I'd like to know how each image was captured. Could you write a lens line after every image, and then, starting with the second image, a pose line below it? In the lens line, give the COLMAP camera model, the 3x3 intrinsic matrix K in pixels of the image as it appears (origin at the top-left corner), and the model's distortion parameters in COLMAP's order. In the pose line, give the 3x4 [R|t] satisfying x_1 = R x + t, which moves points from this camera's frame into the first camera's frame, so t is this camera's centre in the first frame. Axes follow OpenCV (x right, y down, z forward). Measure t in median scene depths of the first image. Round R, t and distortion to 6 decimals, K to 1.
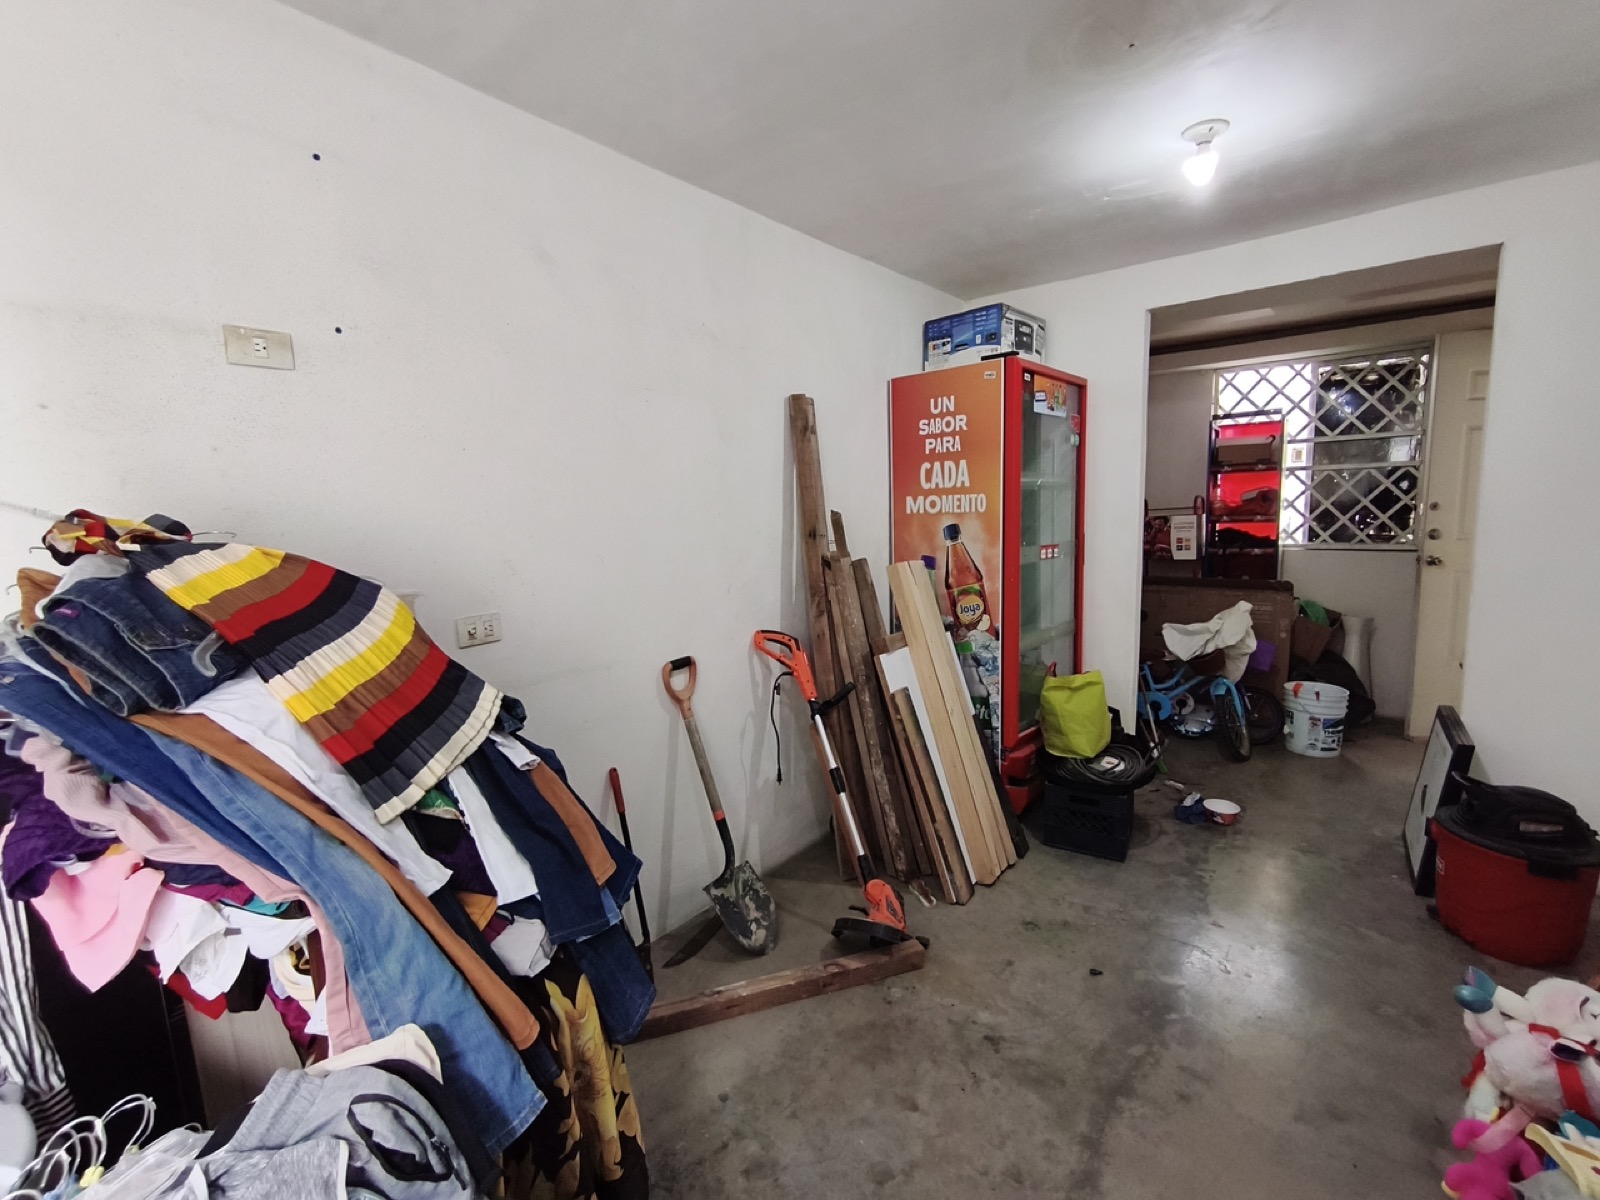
lens RADIAL K [[698.8, 0, 810.4], [0, 698.8, 594.3], [0, 0, 1]] dist [-0.001342, 0.000118]
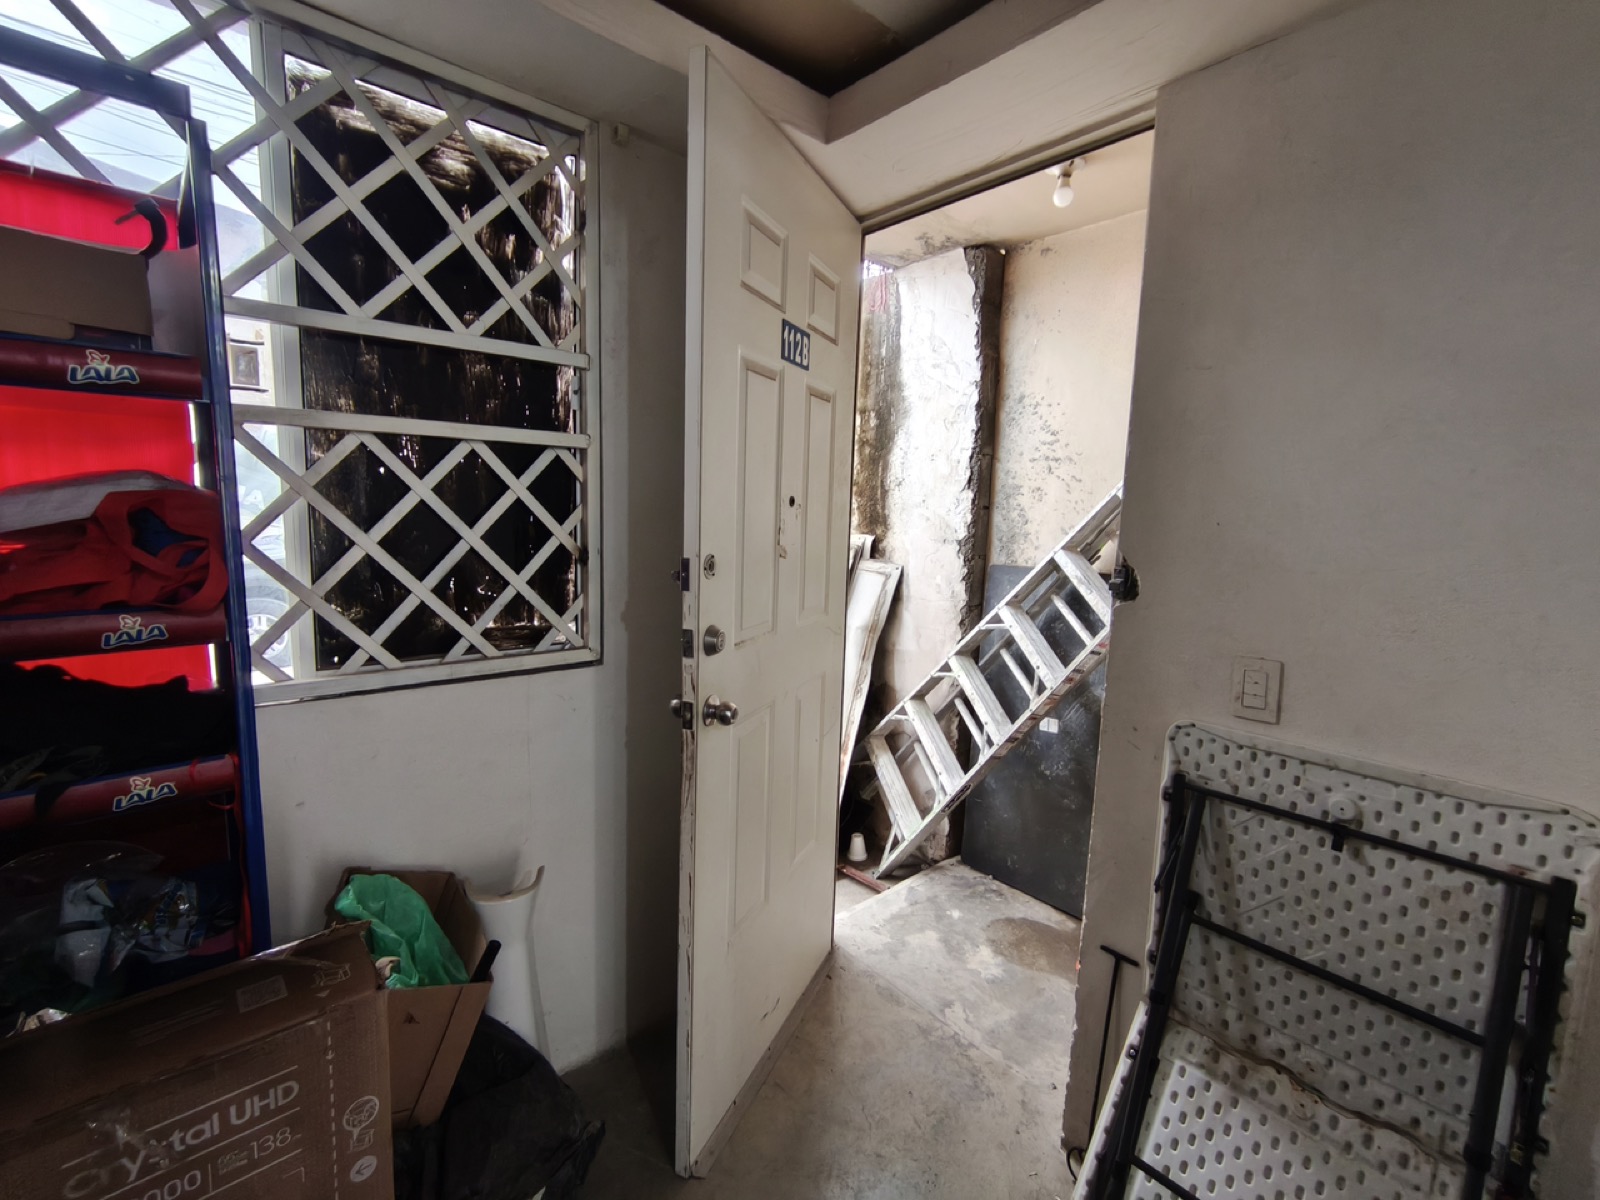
lens RADIAL K [[693.6, 0, 806.0], [0, 693.6, 588.7], [0, 0, 1]] dist [-0.012900, 0.006835]
pose [[0.151583, -0.090026, 0.984336, 0.653903], [0.082288, 0.993536, 0.078195, -0.163809], [-0.985013, 0.069146, 0.158011, 1.064256]]
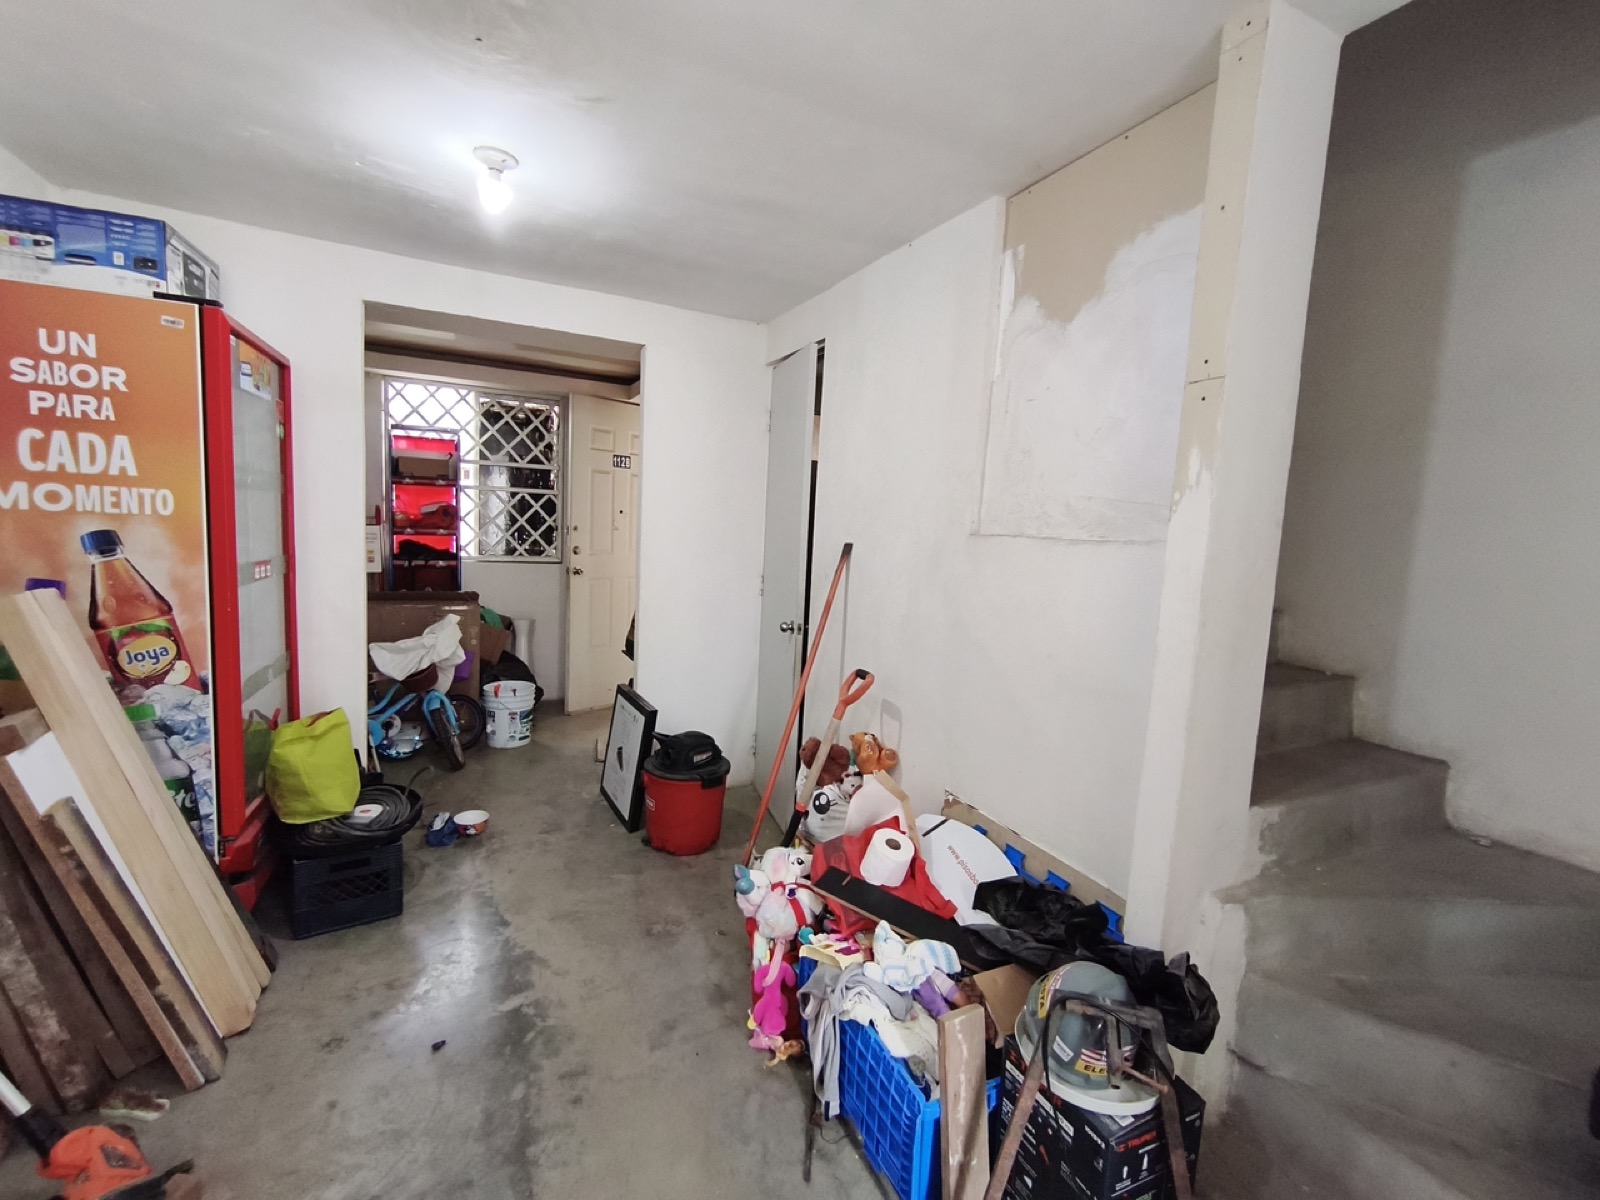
lens RADIAL K [[698.8, 0, 810.4], [0, 698.8, 594.3], [0, 0, 1]] dist [-0.001342, 0.000118]
pose [[0.399937, -0.044993, 0.915438, -0.124553], [0.050733, 0.998350, 0.026903, -0.022488], [-0.915137, 0.035684, 0.401560, 0.120151]]
